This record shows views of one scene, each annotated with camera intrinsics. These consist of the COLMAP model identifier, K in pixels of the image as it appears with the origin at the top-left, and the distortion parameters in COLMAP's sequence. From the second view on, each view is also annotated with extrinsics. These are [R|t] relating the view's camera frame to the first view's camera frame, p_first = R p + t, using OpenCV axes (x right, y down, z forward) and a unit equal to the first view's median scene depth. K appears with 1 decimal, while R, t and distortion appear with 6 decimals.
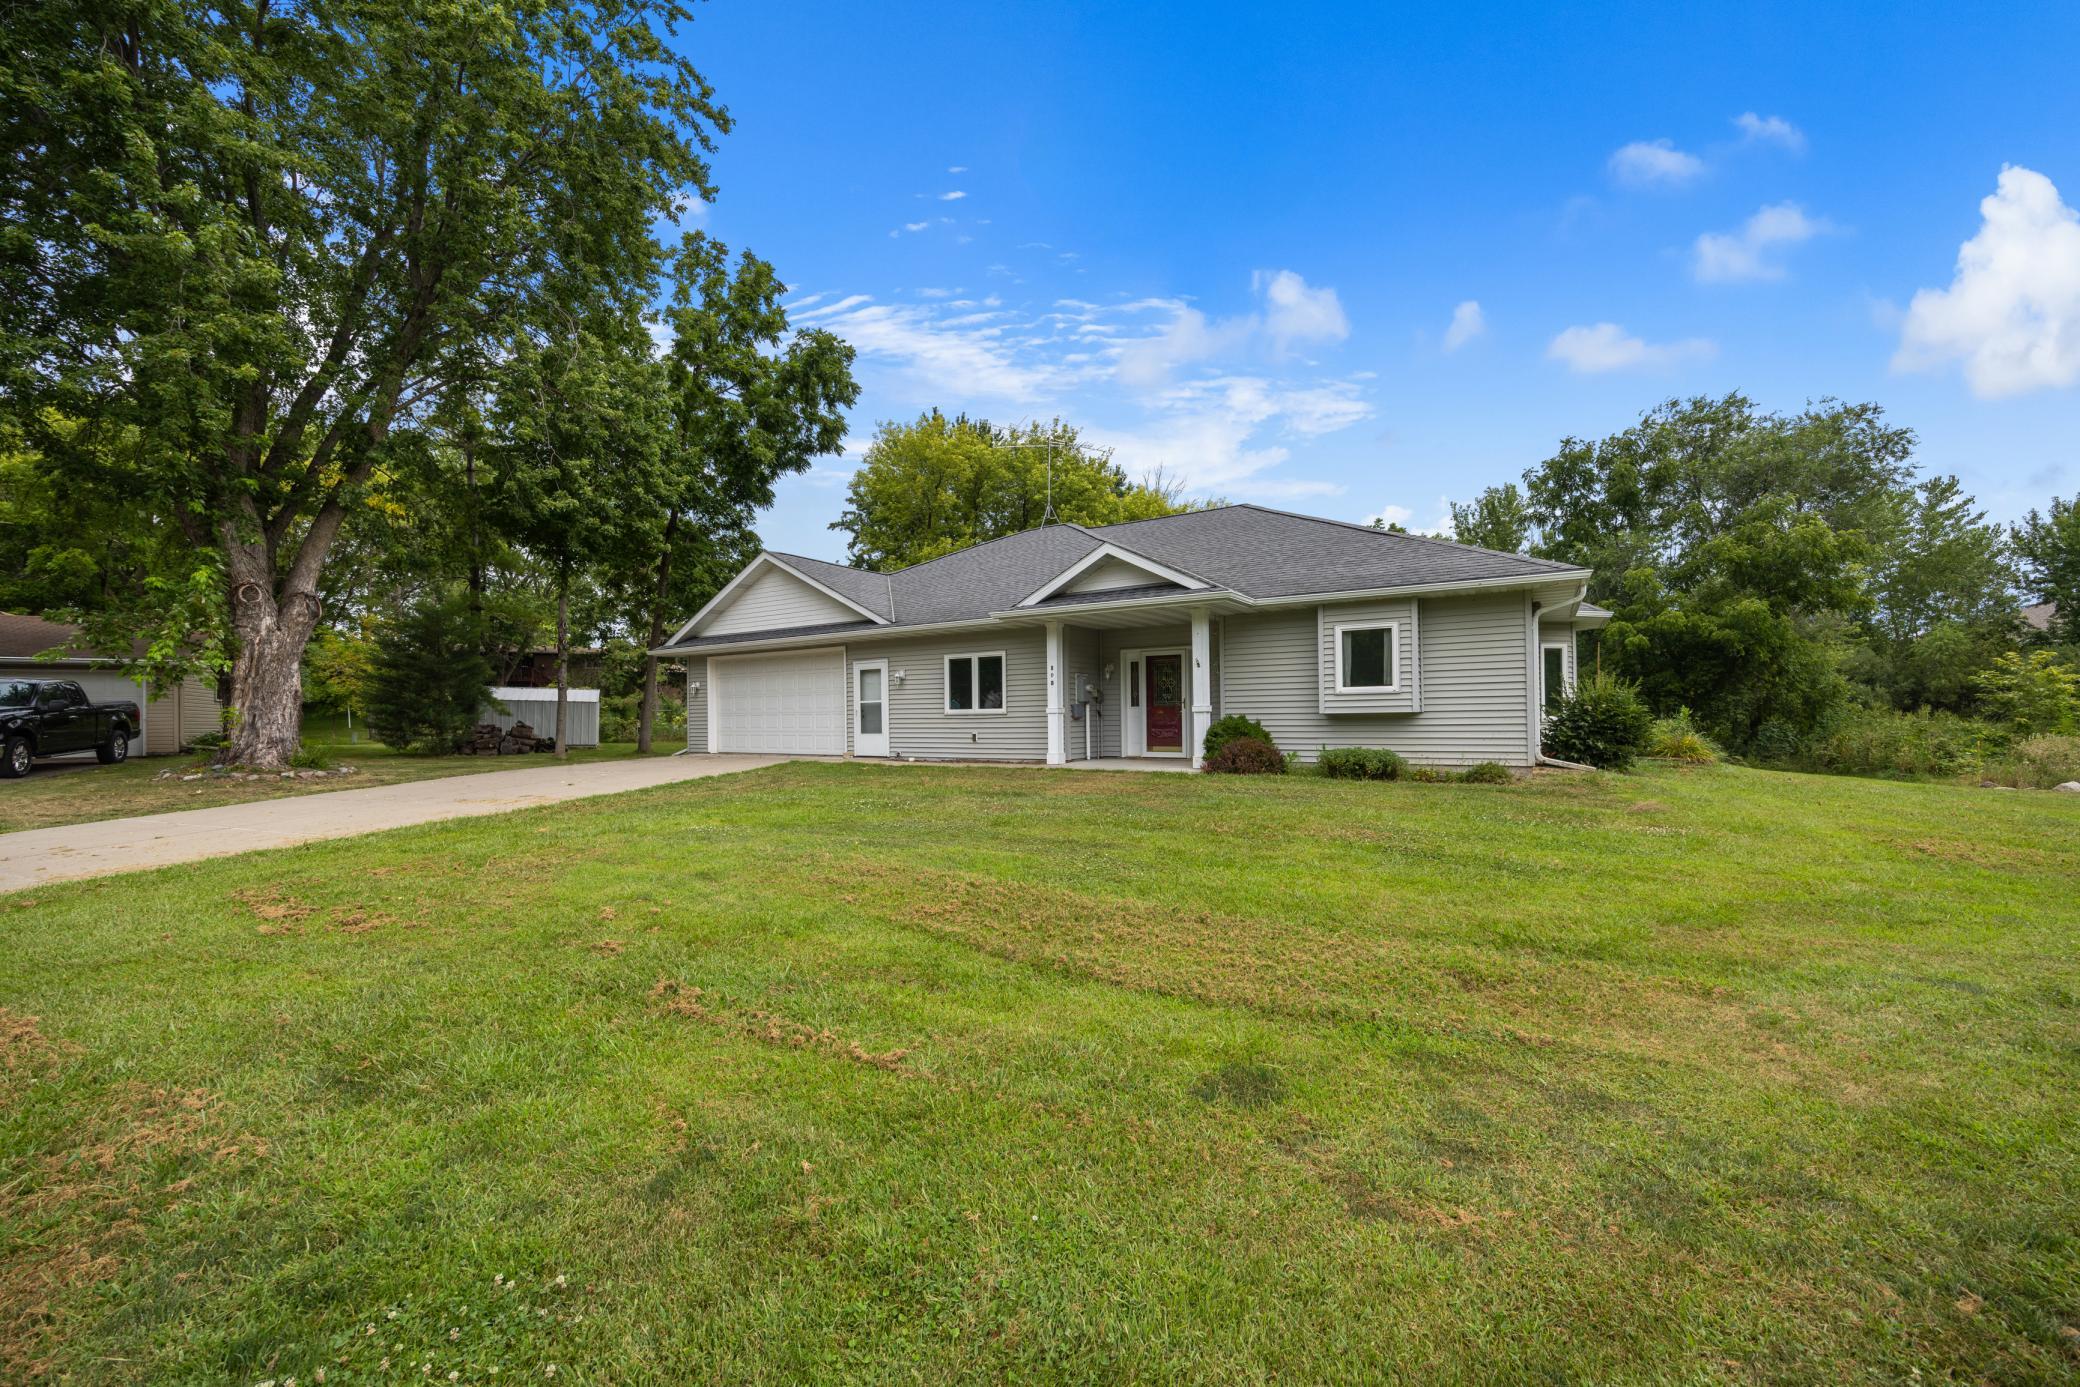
lens RADIAL K [[780.3, 0, 1064.2], [0, 780.3, 756.4], [0, 0, 1]] dist [0.006511, 0.000003]
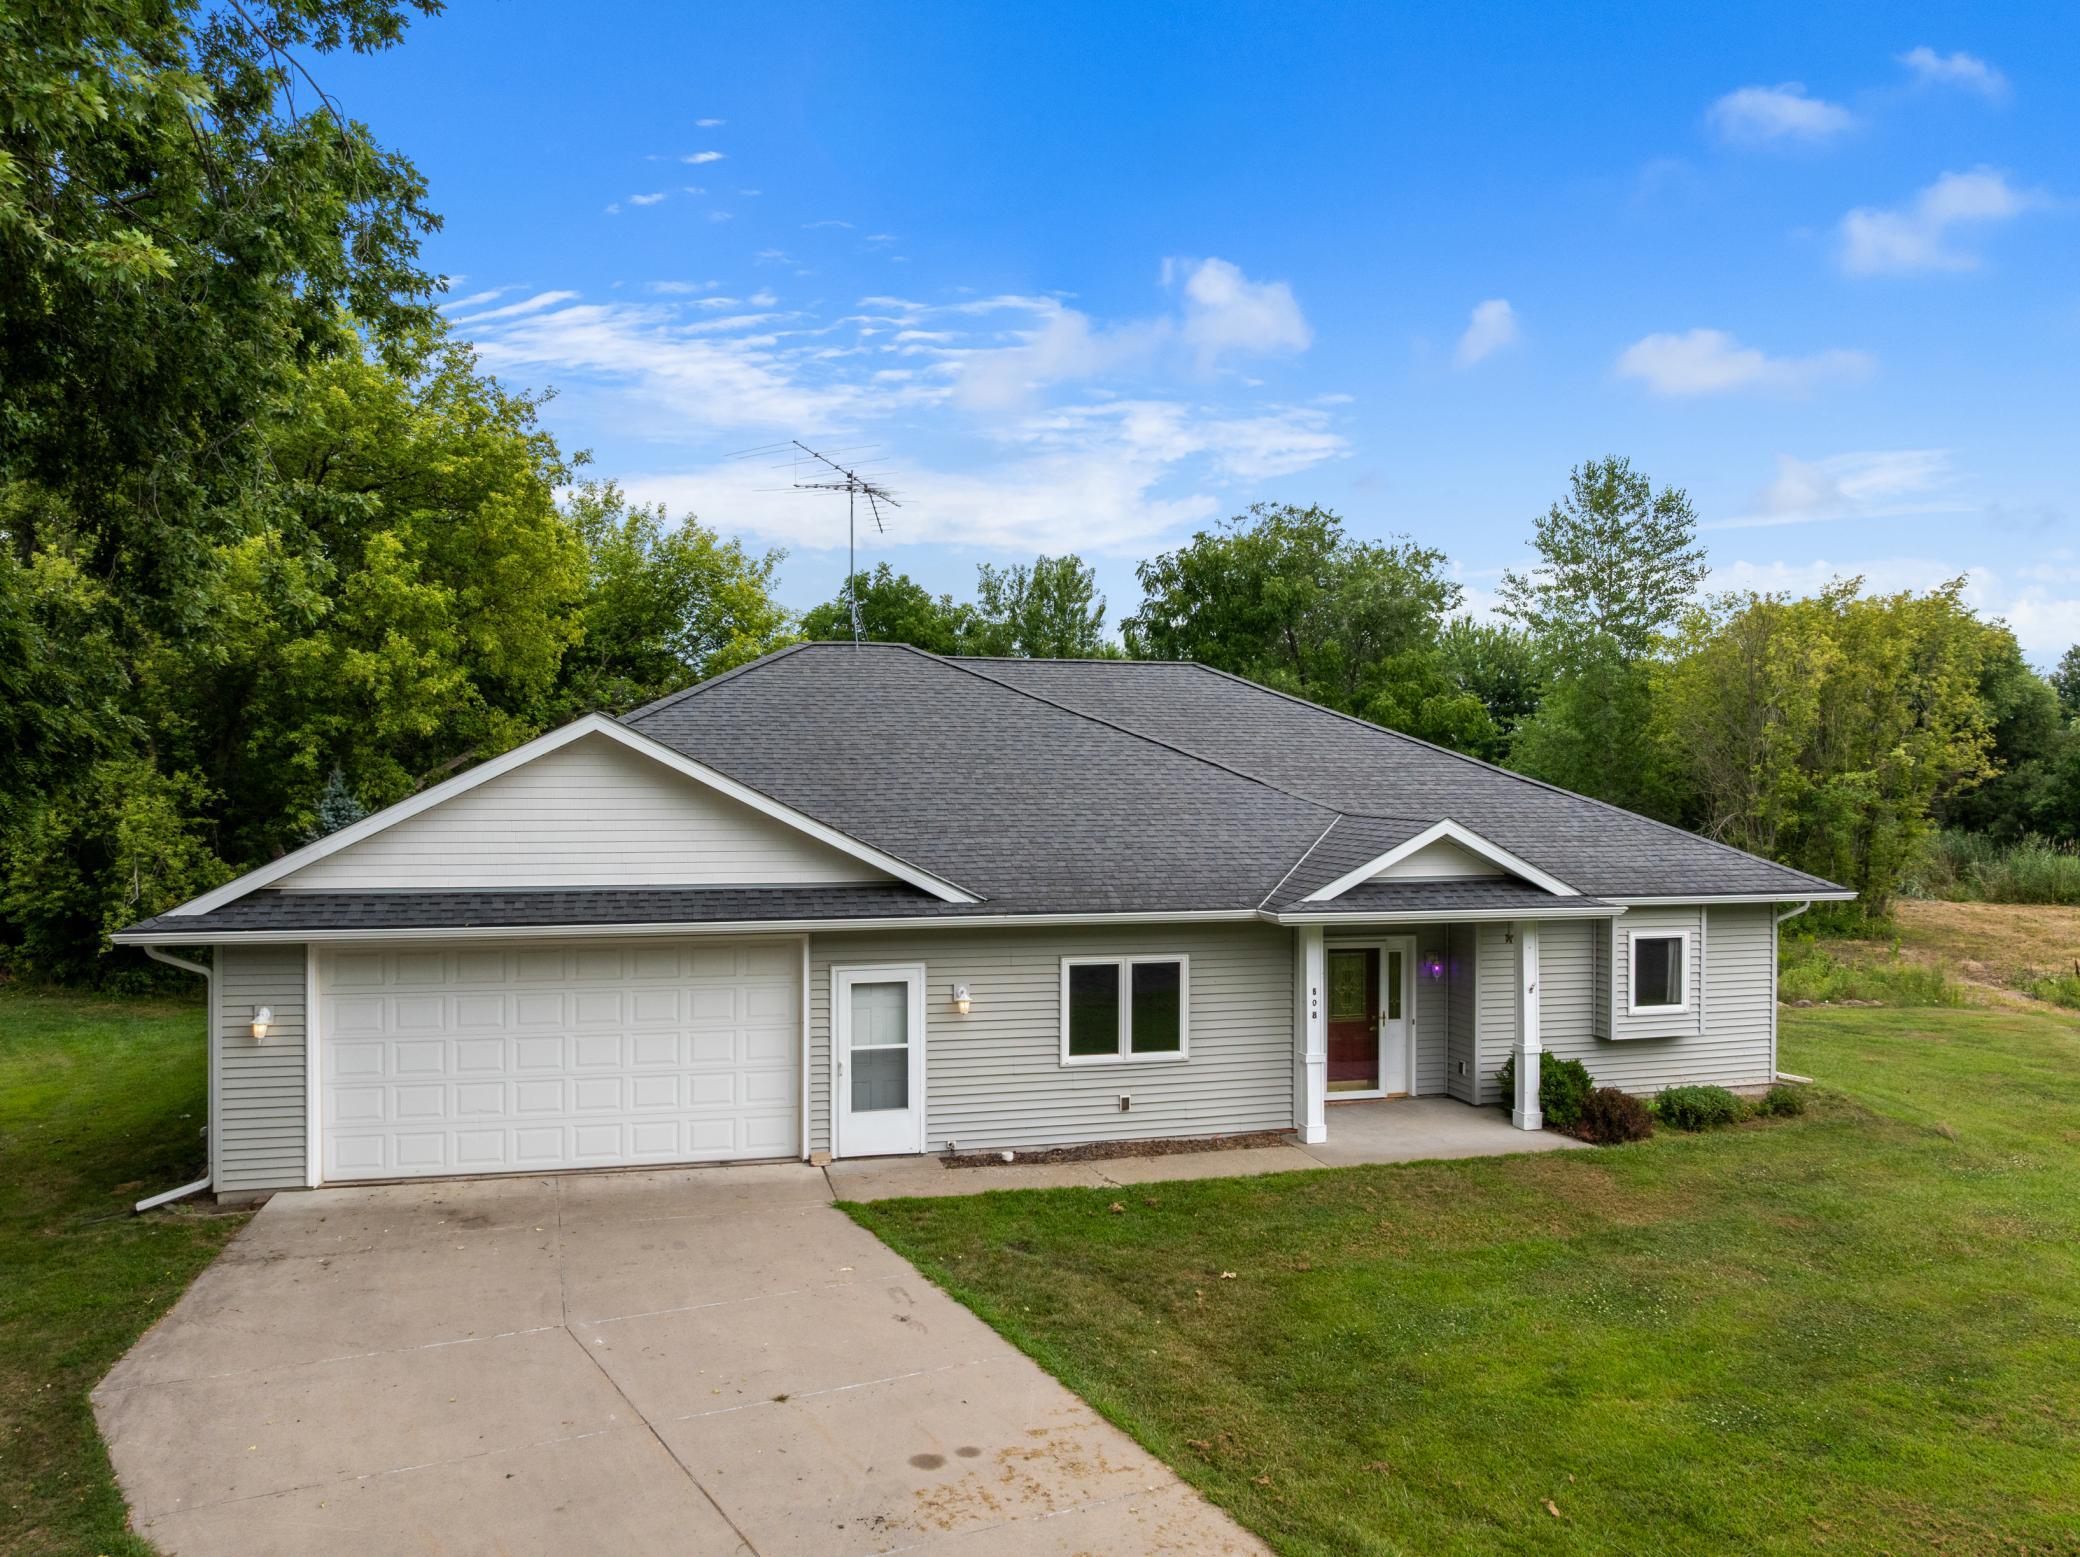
lens RADIAL K [[1457.8, 0, 1034.0], [0, 1457.8, 776.2], [0, 0, 1]] dist [-0.033896, 0.005207]
pose [[0.700945, 0.016541, 0.713023, -0.906775], [0.022763, 0.998703, -0.045545, -0.212230], [-0.712852, 0.048155, 0.699660, 0.285980]]
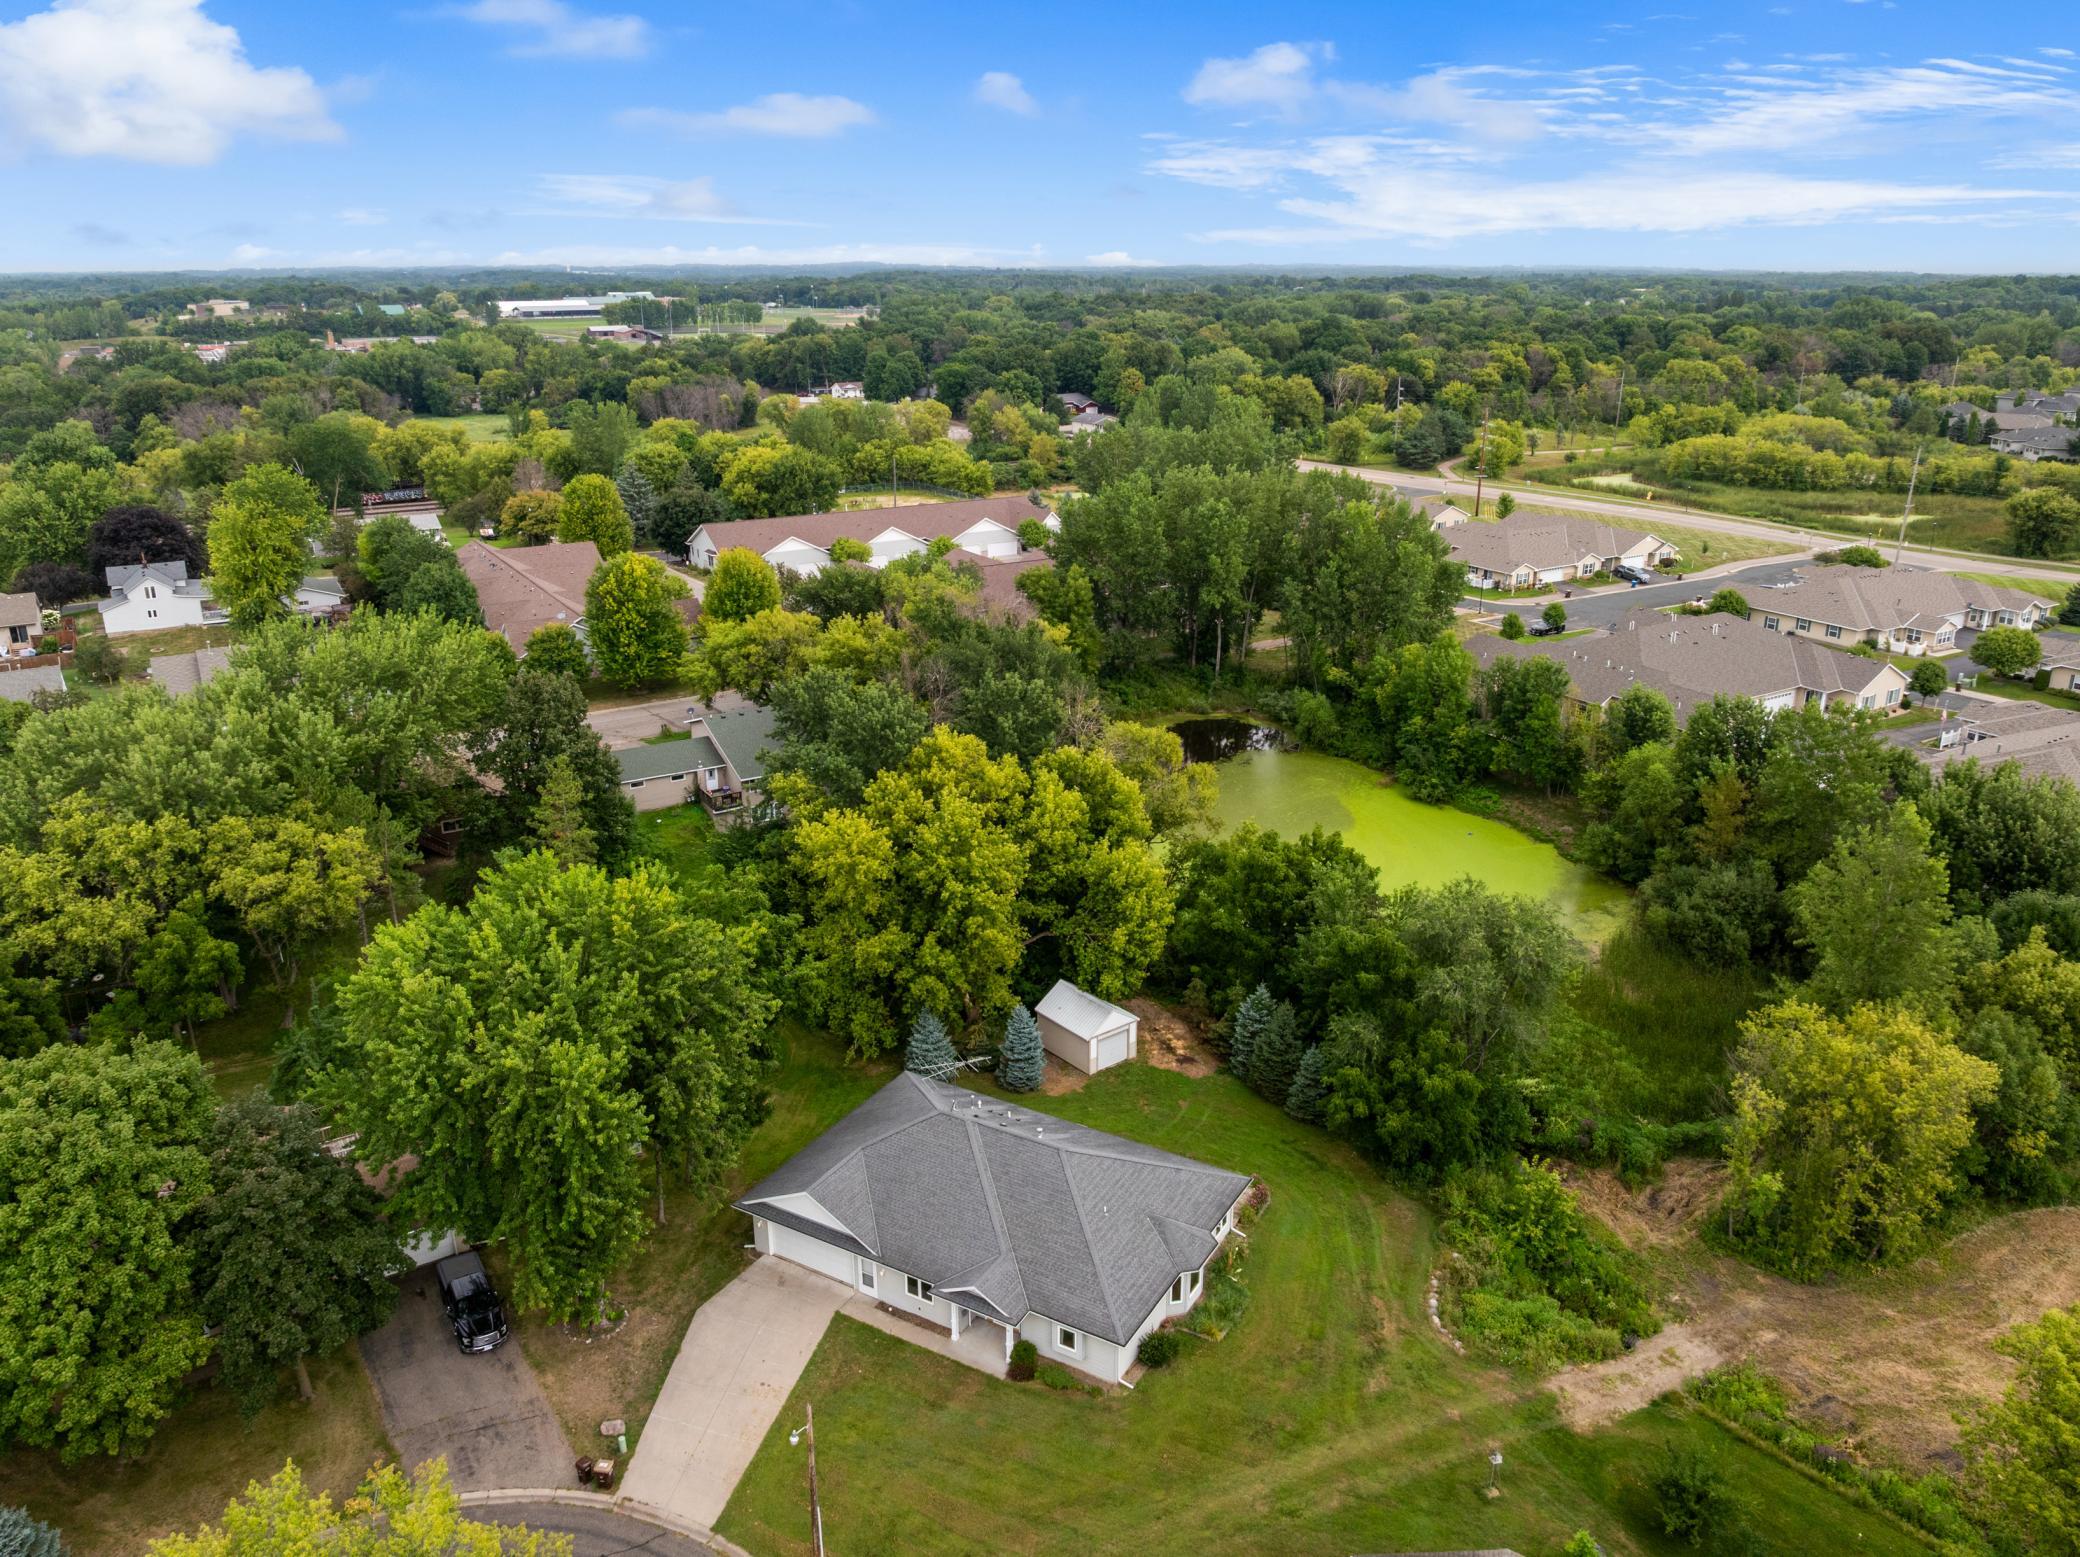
lens RADIAL K [[1478.3, 0, 1042.6], [0, 1478.3, 776.1], [0, 0, 1]] dist [-0.041063, 0.003333]
pose [[0.999813, 0.008412, 0.017392, 0.149015], [-0.012983, 0.959212, 0.282389, -2.623636], [-0.014307, -0.282563, 0.959142, -2.555376]]
